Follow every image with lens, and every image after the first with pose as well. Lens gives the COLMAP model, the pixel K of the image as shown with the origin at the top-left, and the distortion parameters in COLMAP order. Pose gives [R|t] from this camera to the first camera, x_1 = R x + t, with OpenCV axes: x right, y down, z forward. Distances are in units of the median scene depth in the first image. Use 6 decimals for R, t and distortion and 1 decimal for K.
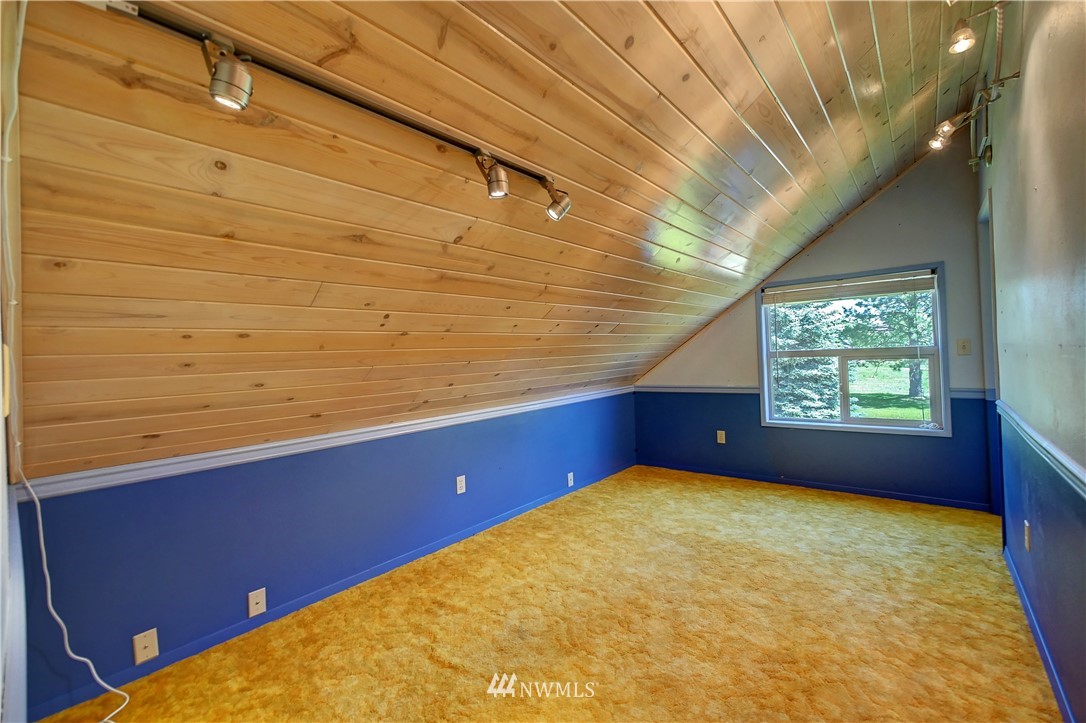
lens RADIAL K [[448.4, 0, 549.8], [0, 448.4, 357.1], [0, 0, 1]] dist [-0.011030, 0.000423]
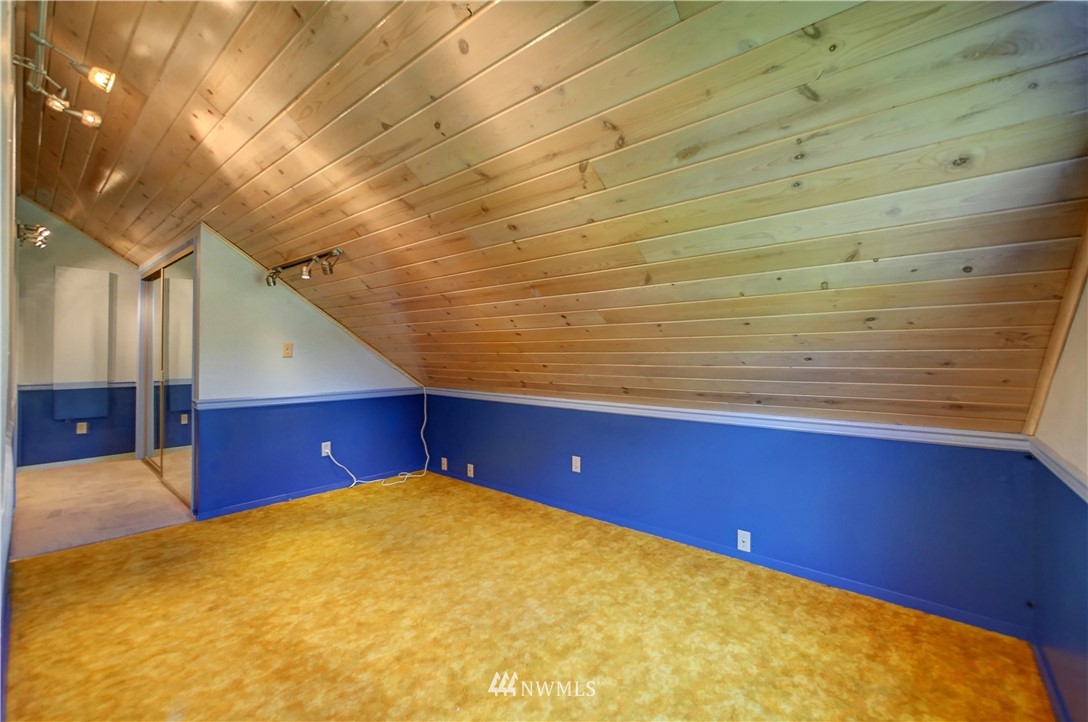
lens RADIAL K [[451.4, 0, 548.6], [0, 451.4, 351.8], [0, 0, 1]] dist [-0.008482, 0.000183]
pose [[-0.000616, 0.037898, -0.999281, 0.927357], [-0.007266, 0.999255, 0.037902, -0.035215], [0.999973, 0.007284, -0.000340, 0.951711]]
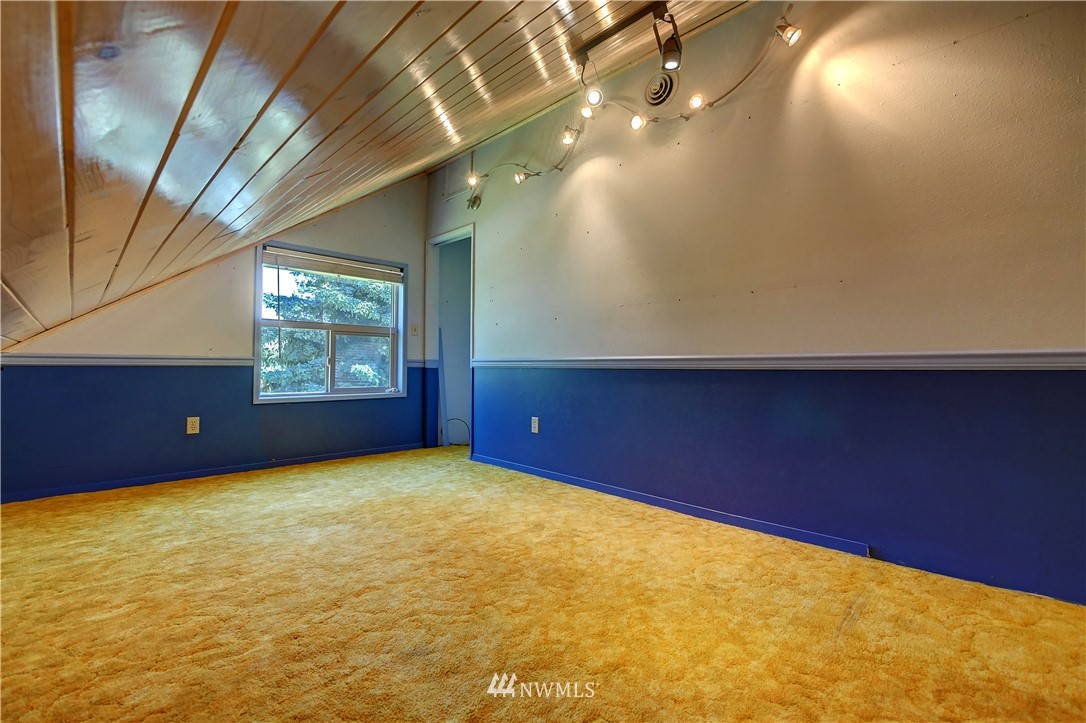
lens RADIAL K [[469.0, 0, 541.6], [0, 469.0, 362.8], [0, 0, 1]] dist [-0.003987, -0.000131]
pose [[0.086243, 0.052560, 0.994887, -0.491758], [-0.006305, 0.998616, -0.052210, 0.159687], [-0.996254, -0.001770, 0.086455, 0.512883]]
